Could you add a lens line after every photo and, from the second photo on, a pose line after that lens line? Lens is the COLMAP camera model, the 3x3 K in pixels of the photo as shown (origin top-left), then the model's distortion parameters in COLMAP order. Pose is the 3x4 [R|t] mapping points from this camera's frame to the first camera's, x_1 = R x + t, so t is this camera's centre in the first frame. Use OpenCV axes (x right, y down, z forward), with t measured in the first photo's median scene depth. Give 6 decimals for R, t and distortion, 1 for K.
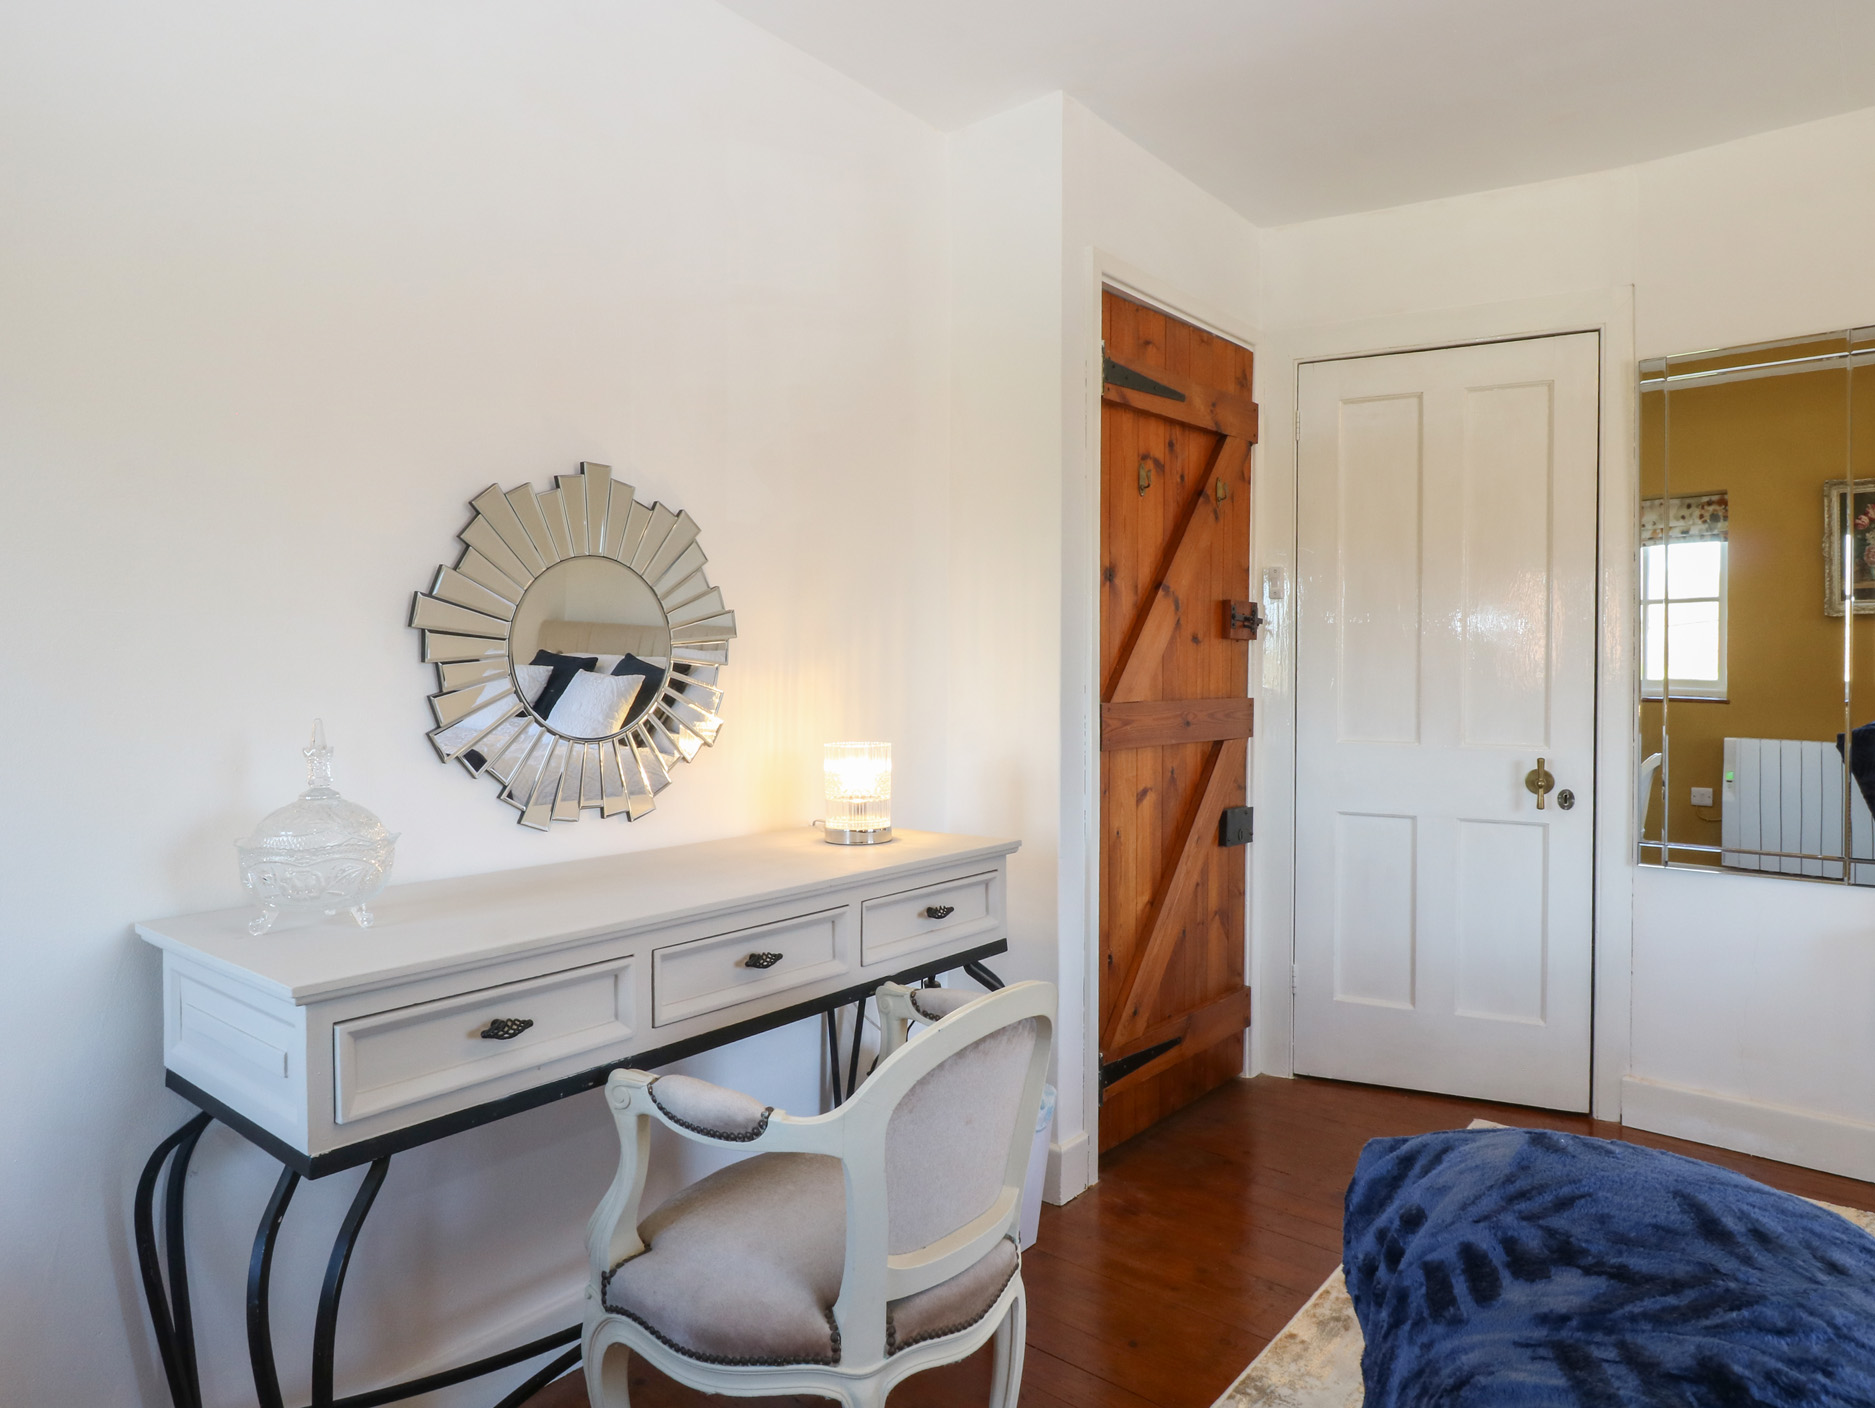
lens RADIAL K [[1089.2, 0, 937.5], [0, 1089.2, 704.0], [0, 0, 1]] dist [-0.000452, 0.000356]
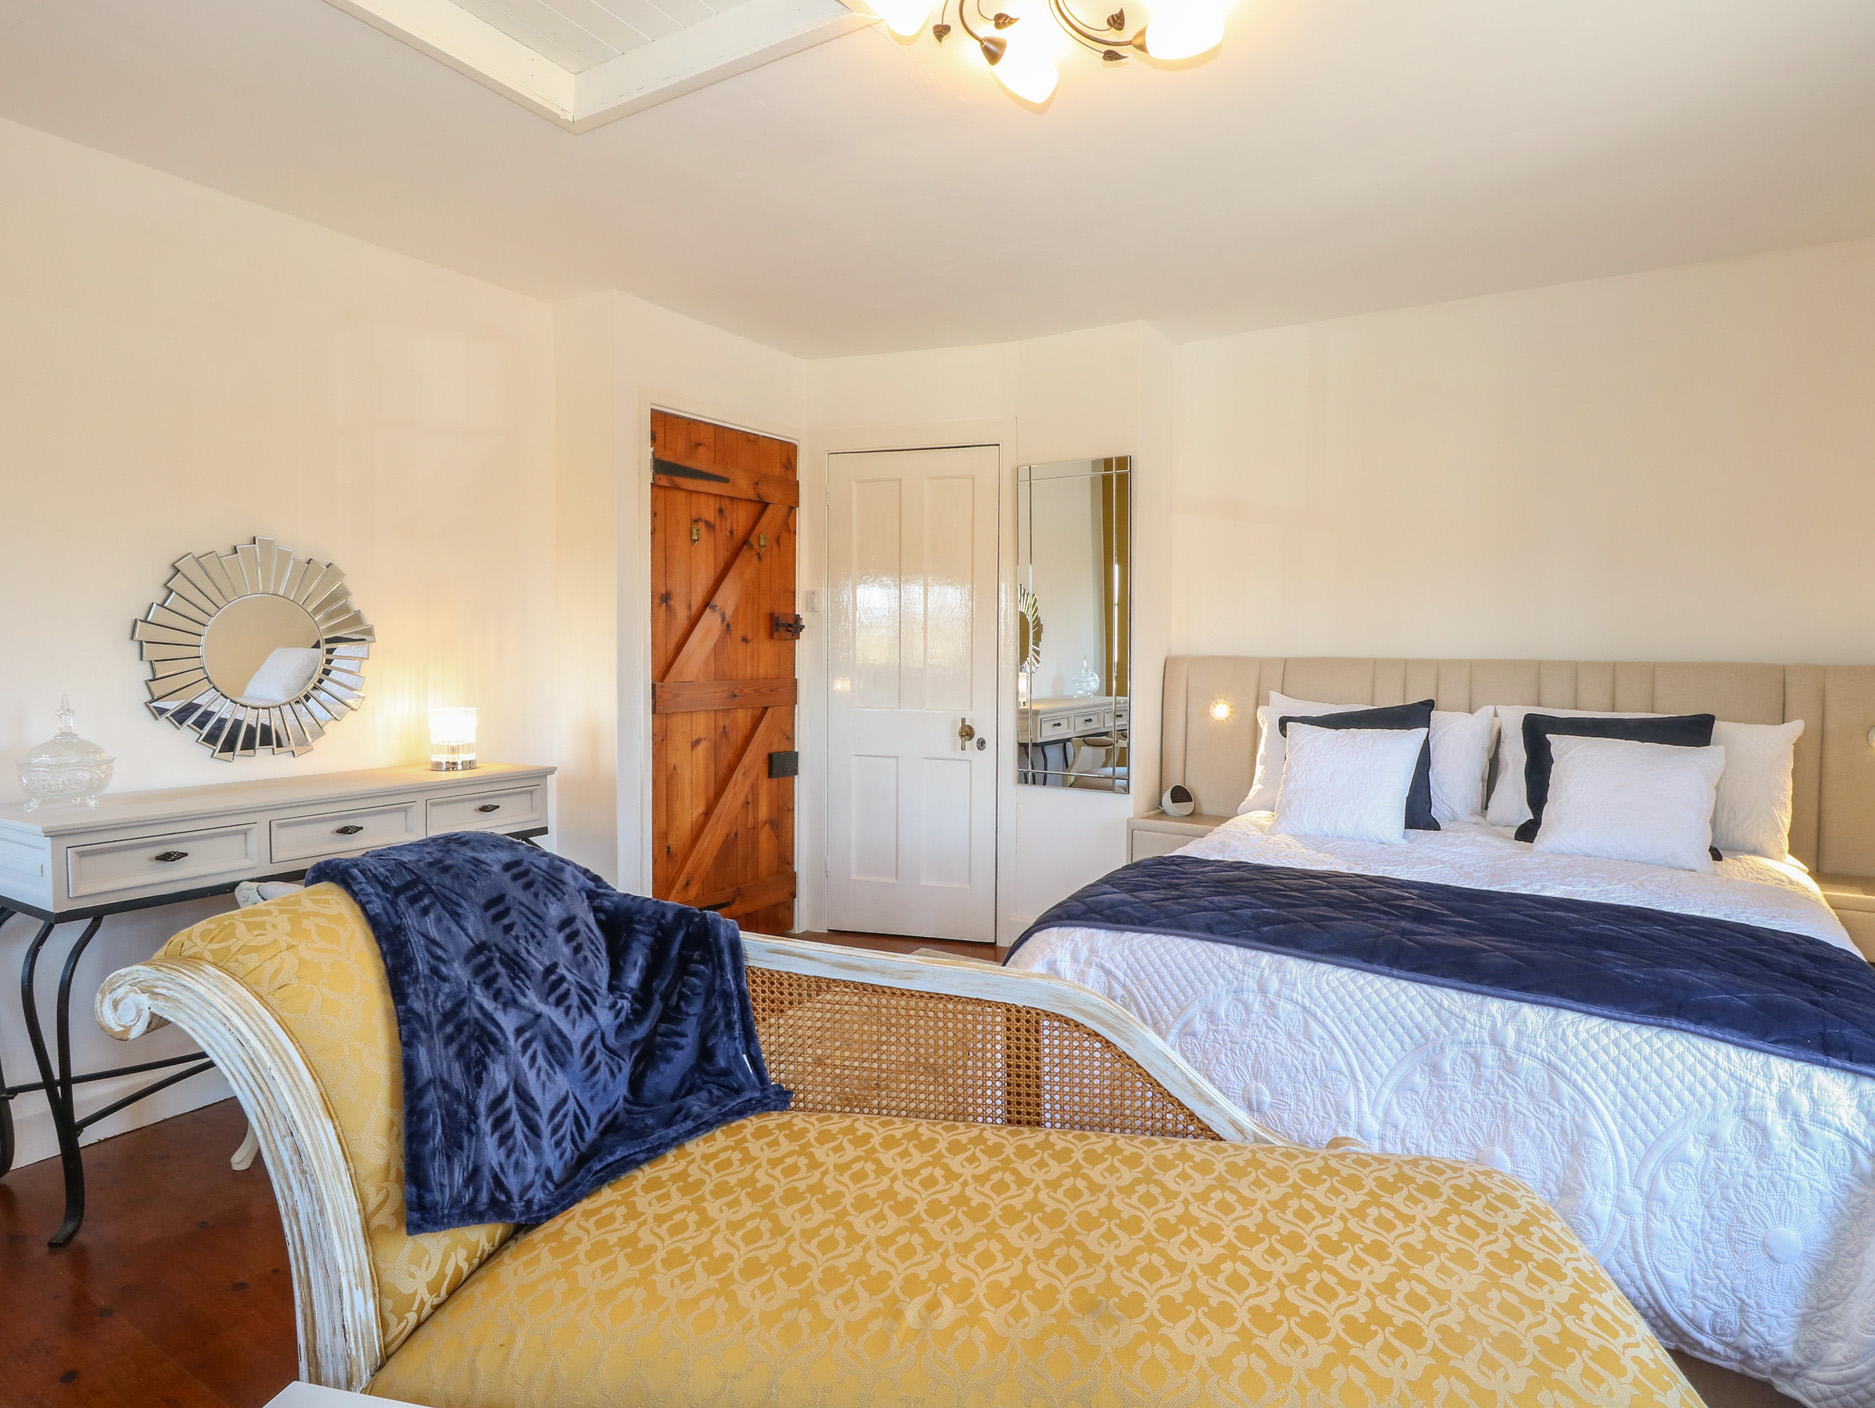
lens RADIAL K [[982.5, 0, 917.8], [0, 982.5, 701.5], [0, 0, 1]] dist [-0.001825, -0.001178]
pose [[0.989040, -0.001907, 0.147637, 0.289178], [-0.001714, 0.999701, 0.024398, -0.008094], [-0.147640, -0.024383, 0.988741, -0.399999]]
